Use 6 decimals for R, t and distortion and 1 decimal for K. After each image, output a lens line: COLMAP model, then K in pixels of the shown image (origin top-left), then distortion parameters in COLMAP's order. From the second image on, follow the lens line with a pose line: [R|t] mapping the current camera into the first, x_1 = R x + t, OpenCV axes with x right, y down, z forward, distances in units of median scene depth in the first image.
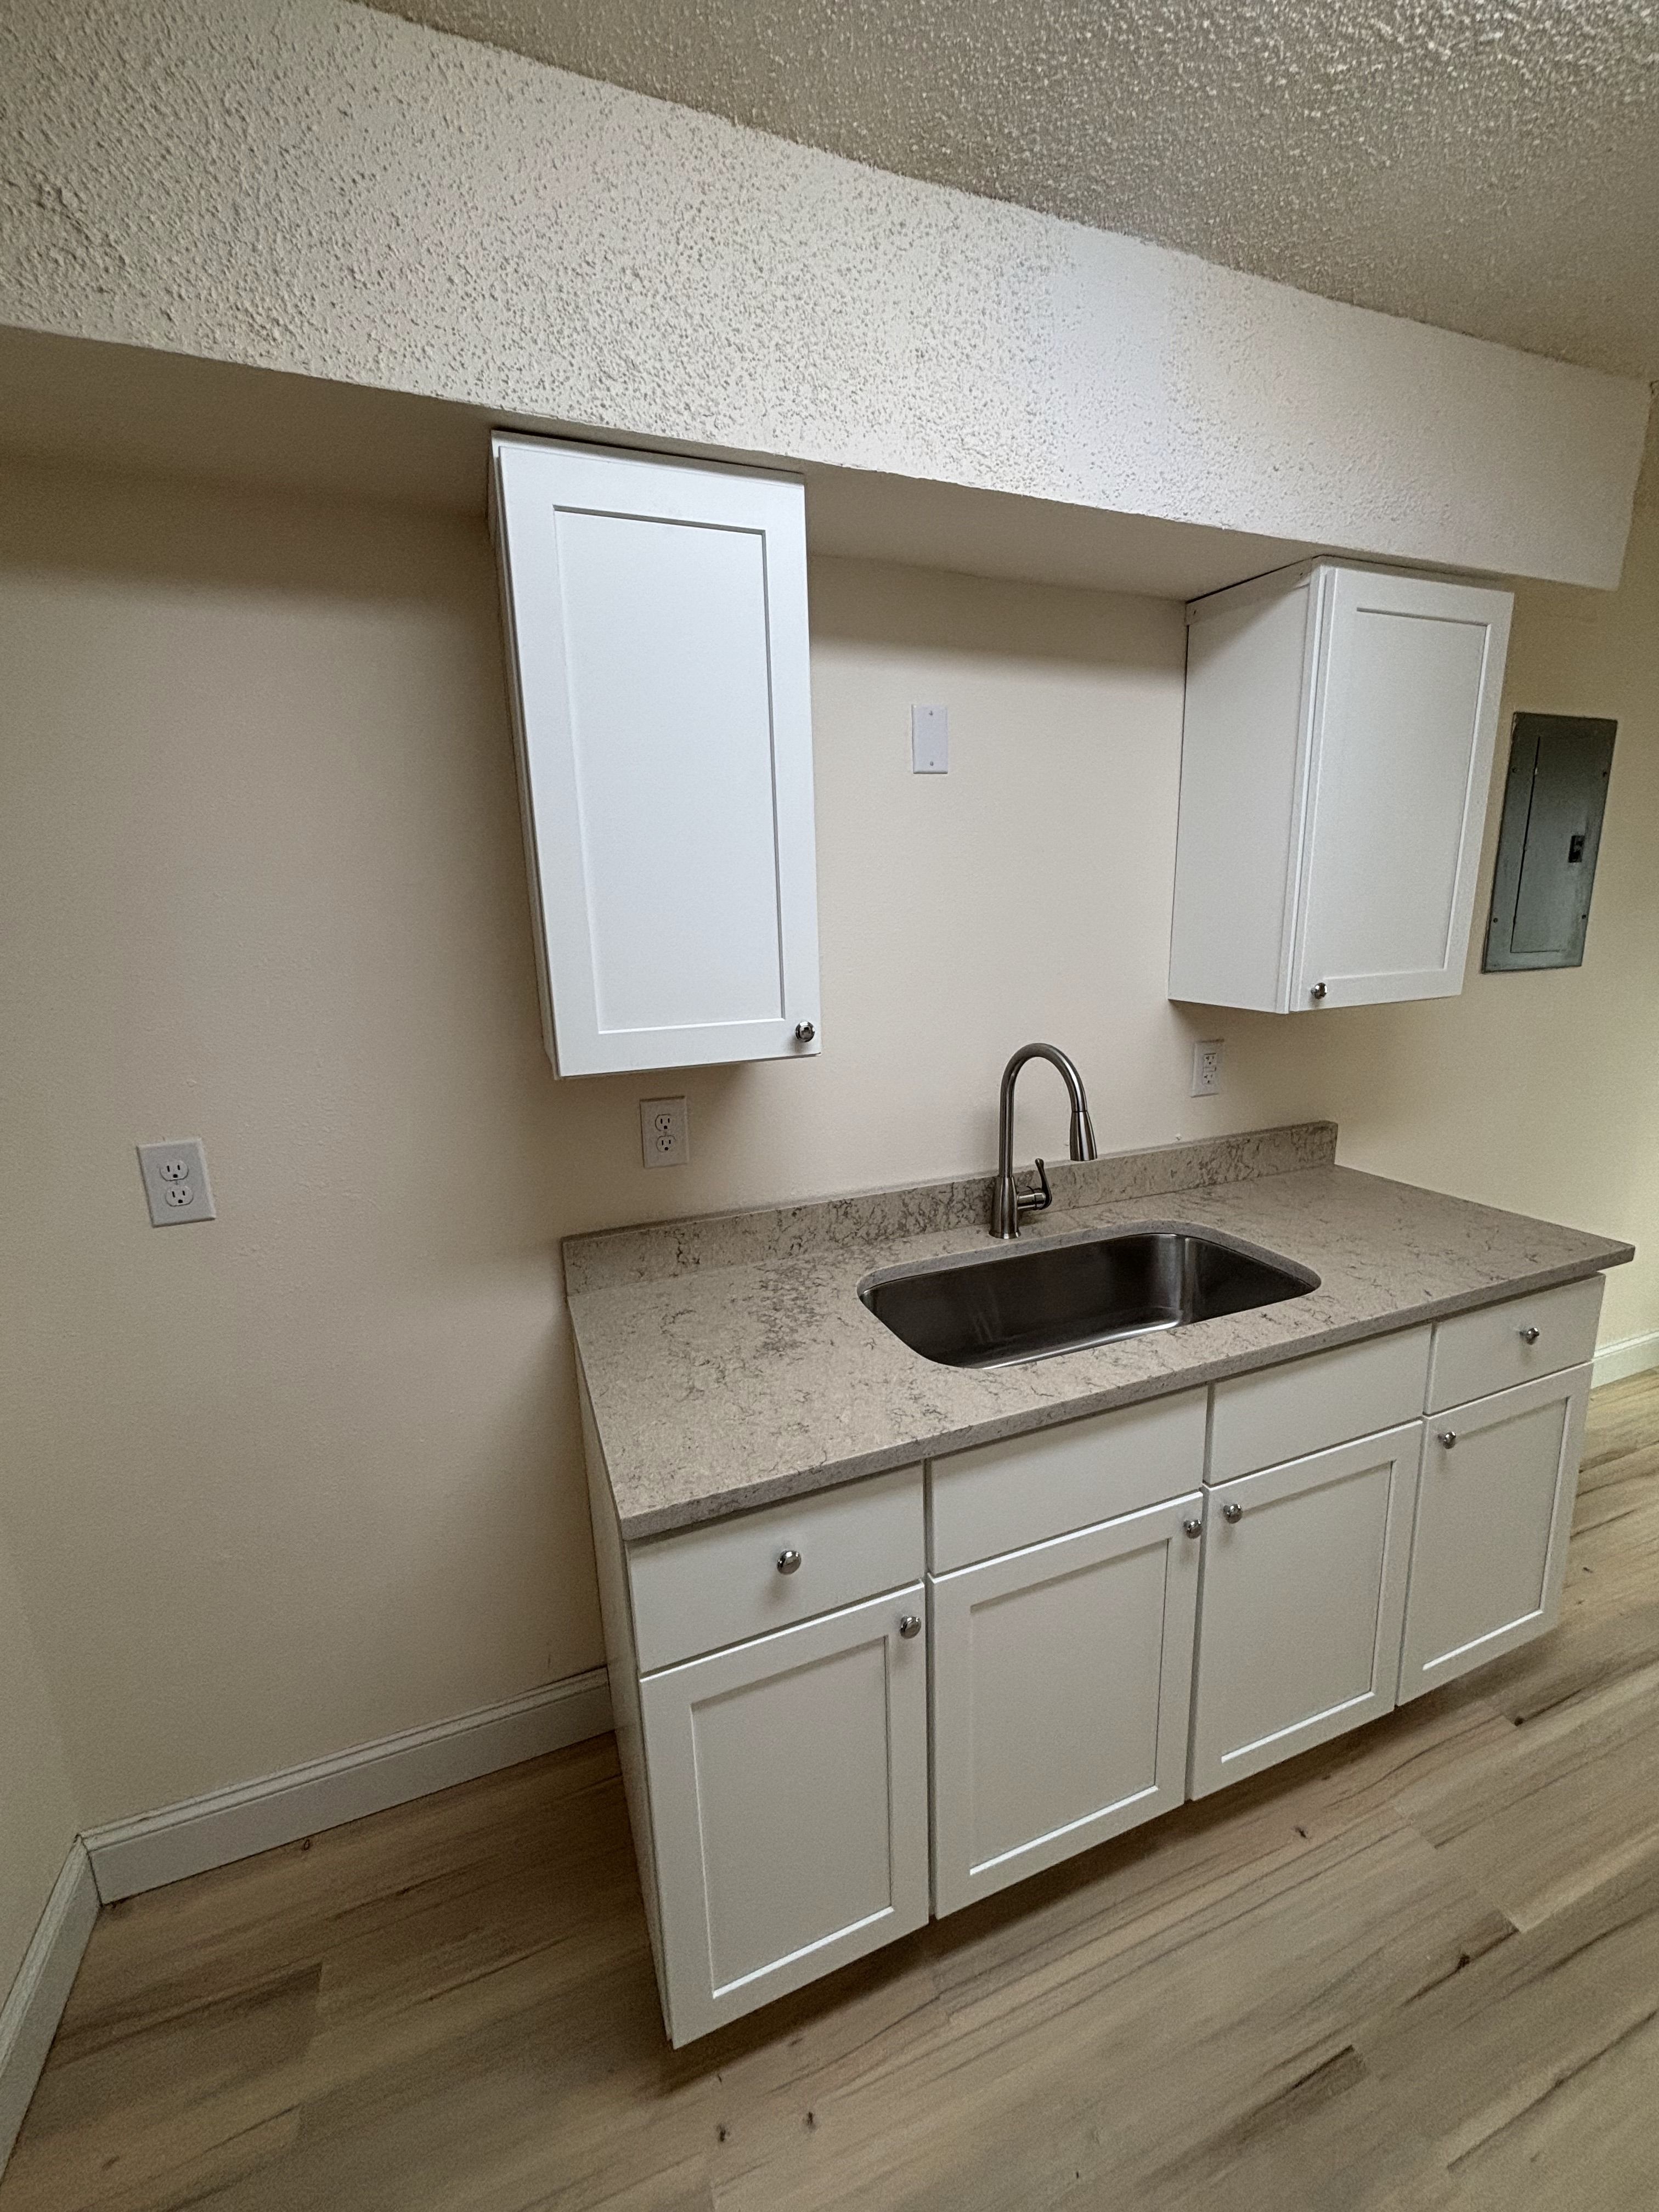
lens RADIAL K [[892.9, 0, 830.9], [0, 892.9, 1097.9], [0, 0, 1]] dist [0.001030, 0.000188]
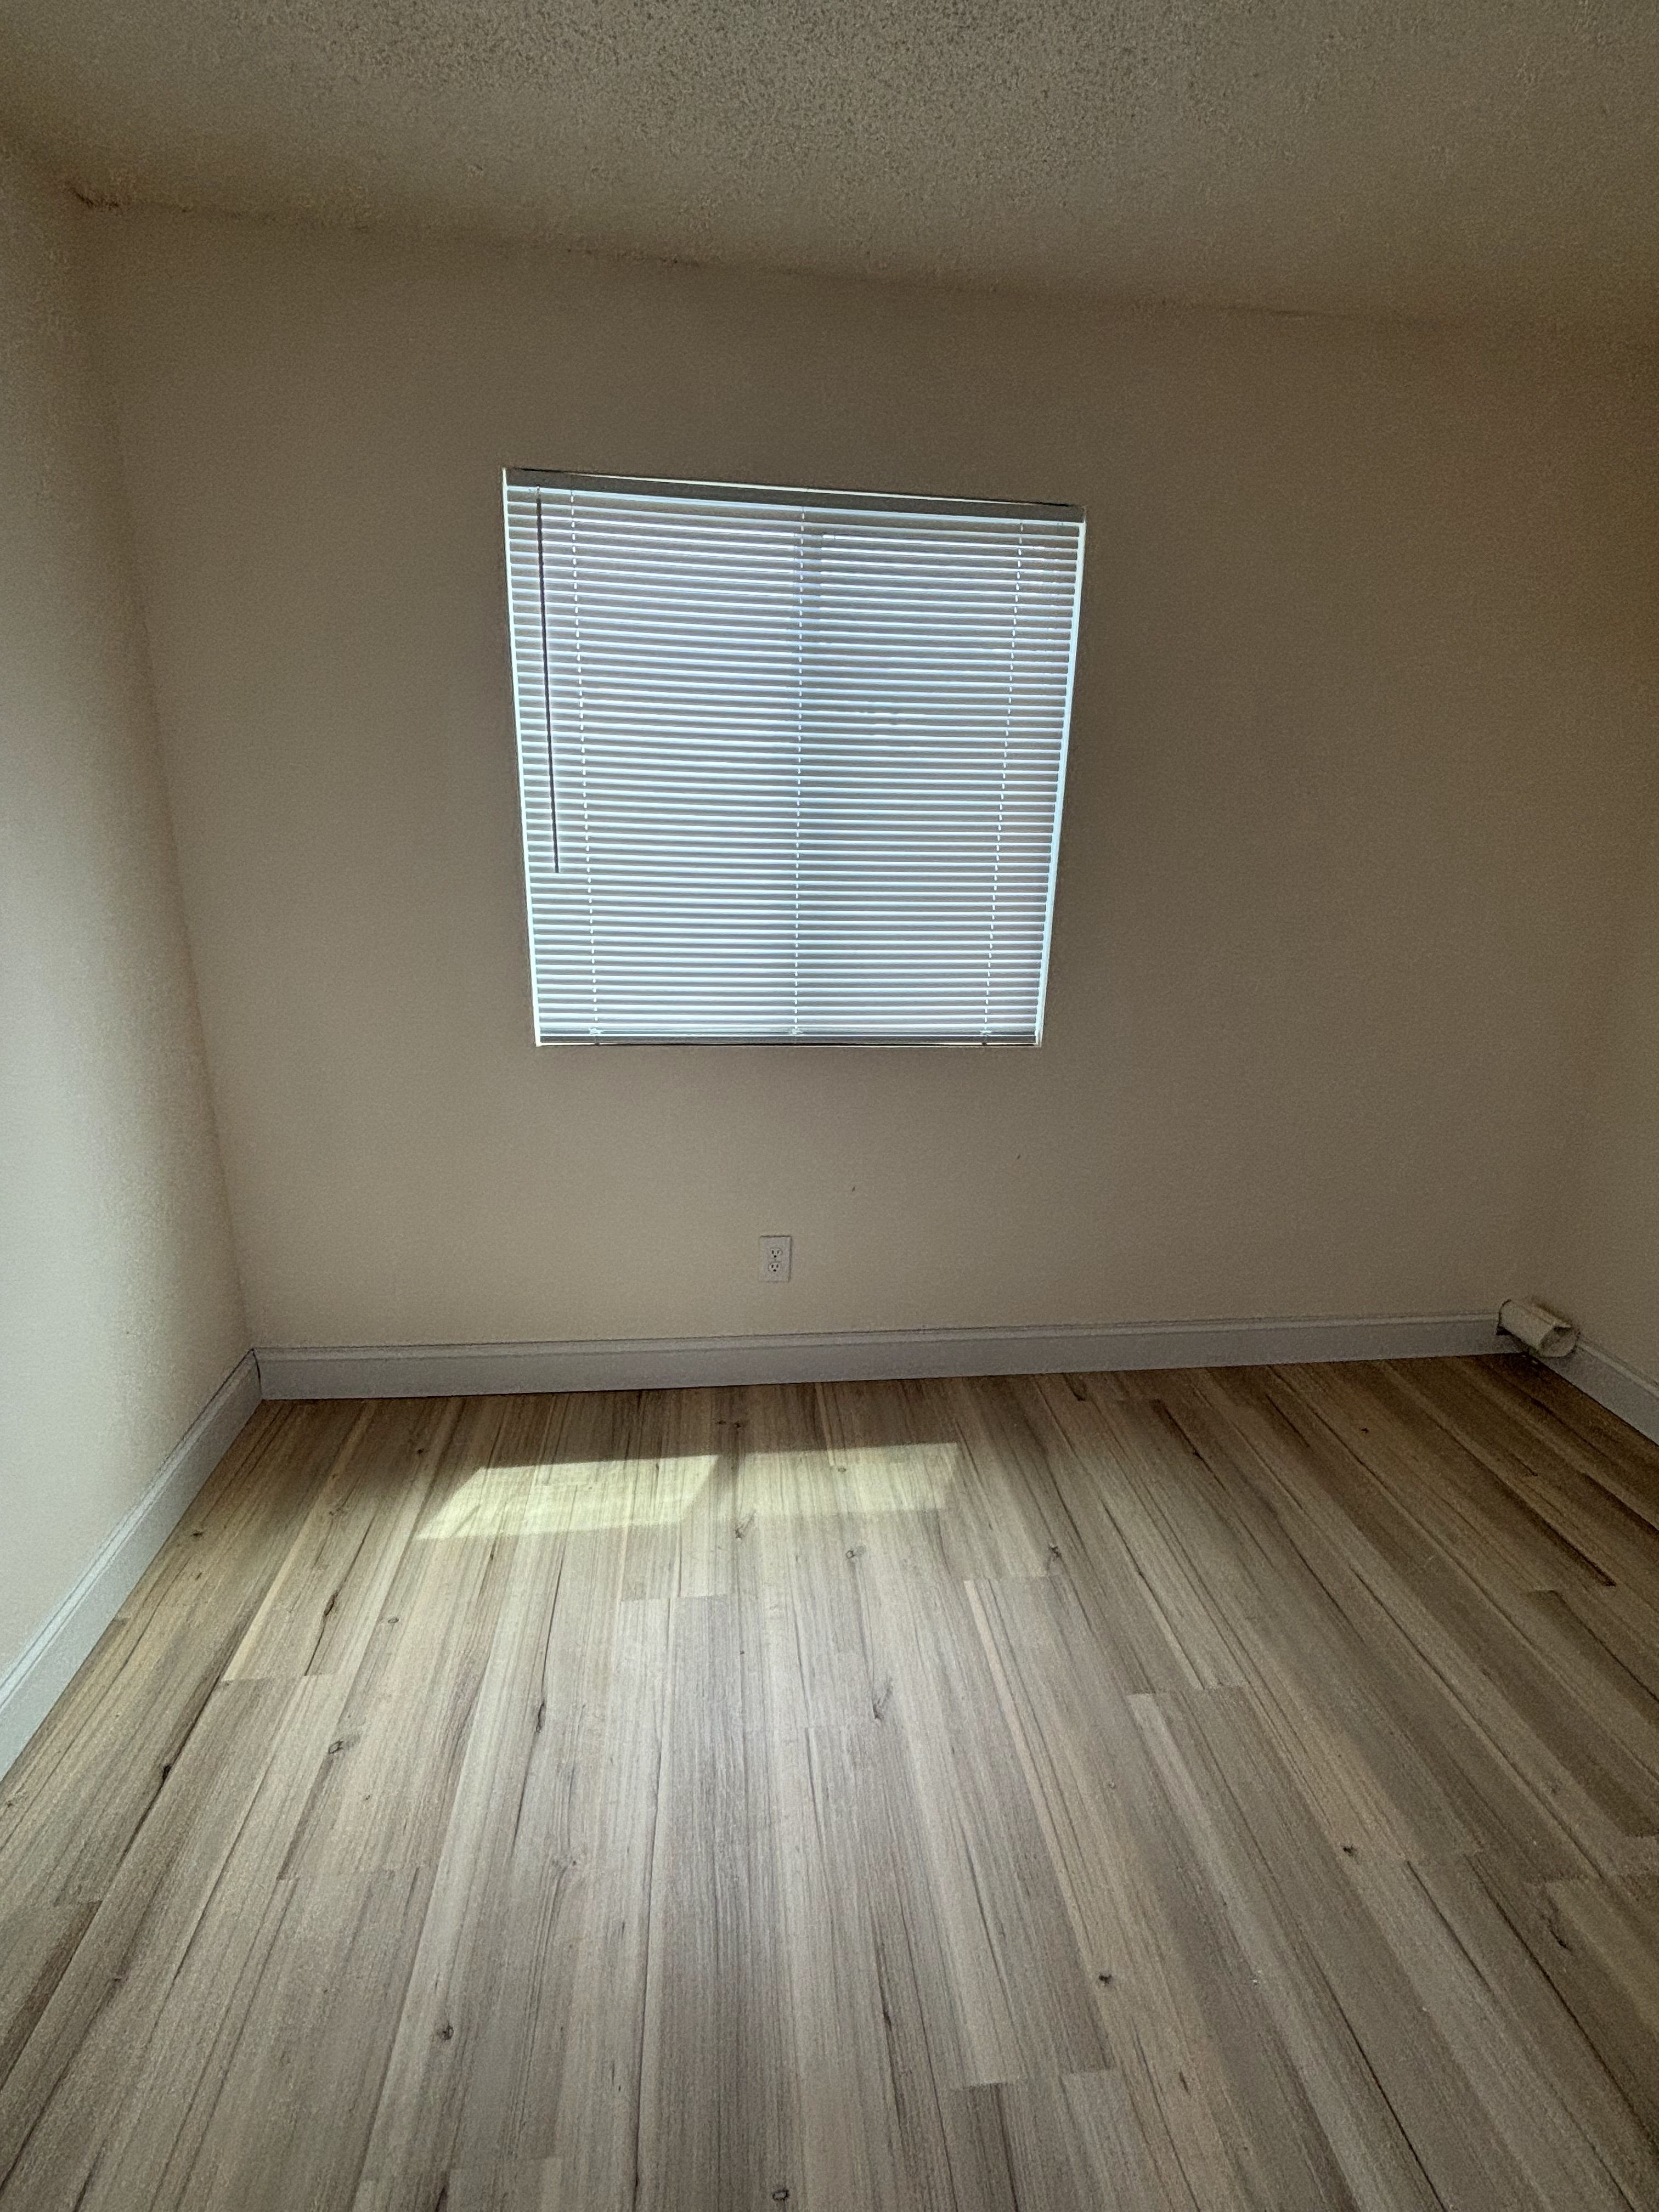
lens RADIAL K [[1072.2, 0, 844.8], [0, 1072.2, 1102.6], [0, 0, 1]] dist [-0.004687, 0.000391]
pose [[0.247982, -0.252209, 0.935358, 0.835110], [0.171836, 0.961658, 0.213743, -0.120479], [-0.953403, 0.107723, 0.281813, 0.588945]]
